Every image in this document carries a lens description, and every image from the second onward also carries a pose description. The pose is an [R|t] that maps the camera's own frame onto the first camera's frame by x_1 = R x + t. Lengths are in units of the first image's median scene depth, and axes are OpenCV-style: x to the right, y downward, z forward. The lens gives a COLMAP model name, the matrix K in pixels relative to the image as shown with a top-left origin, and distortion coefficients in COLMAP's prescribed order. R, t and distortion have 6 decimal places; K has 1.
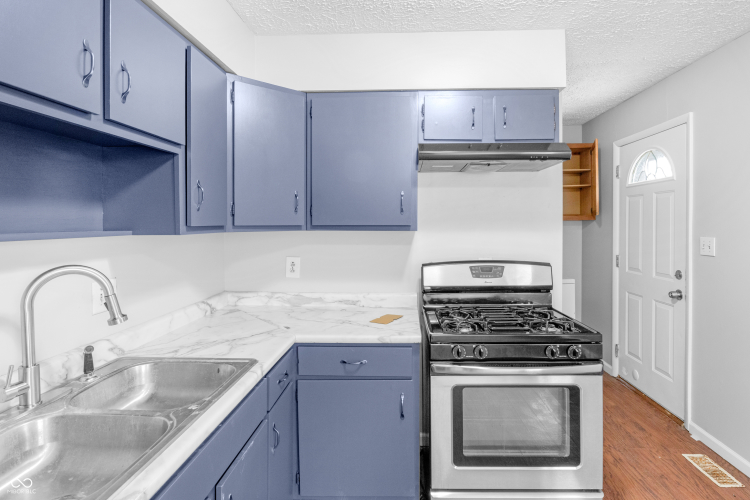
lens RADIAL K [[389.3, 0, 395.3], [0, 389.3, 230.0], [0, 0, 1]] dist [-0.009878, 0.000945]
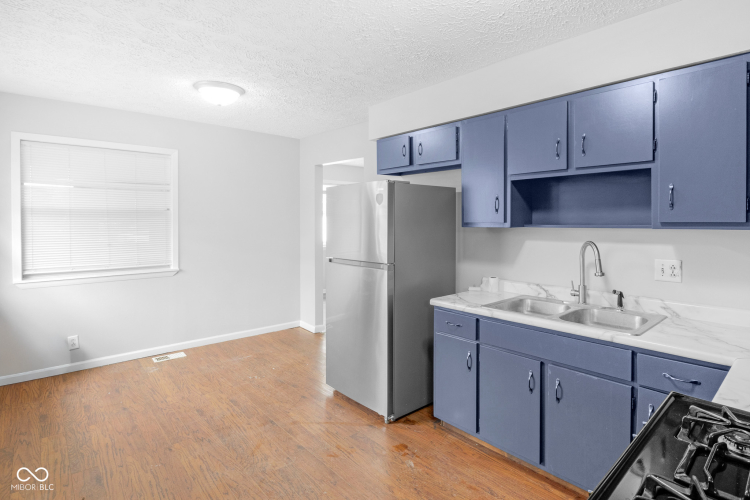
lens RADIAL K [[389.3, 0, 362.1], [0, 389.3, 225.4], [0, 0, 1]] dist [-0.009878, 0.000945]
pose [[-0.741310, 0.013017, -0.671036, 0.733848], [-0.007798, 0.999577, 0.028004, -0.020682], [0.671117, 0.025992, -0.740895, 0.903728]]
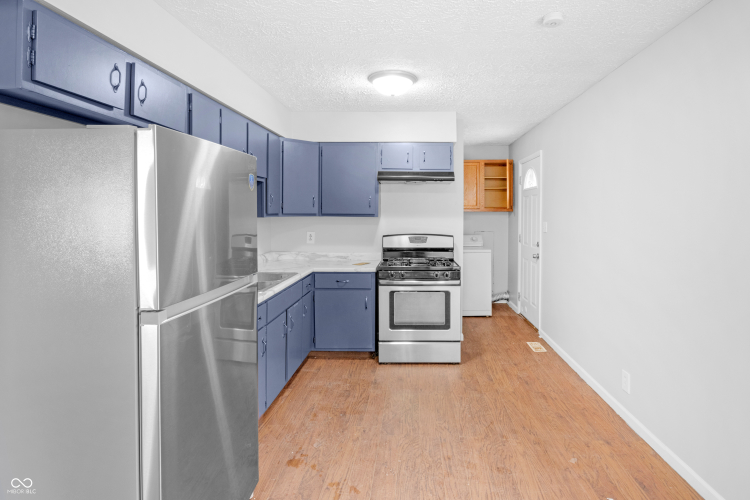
lens RADIAL K [[389.3, 0, 411.0], [0, 389.3, 220.3], [0, 0, 1]] dist [-0.009878, 0.000945]
pose [[0.999724, 0.006566, 0.022559, 0.174748], [-0.006648, 0.999972, 0.003522, 0.009855], [-0.022535, -0.003671, 0.999739, -0.889982]]
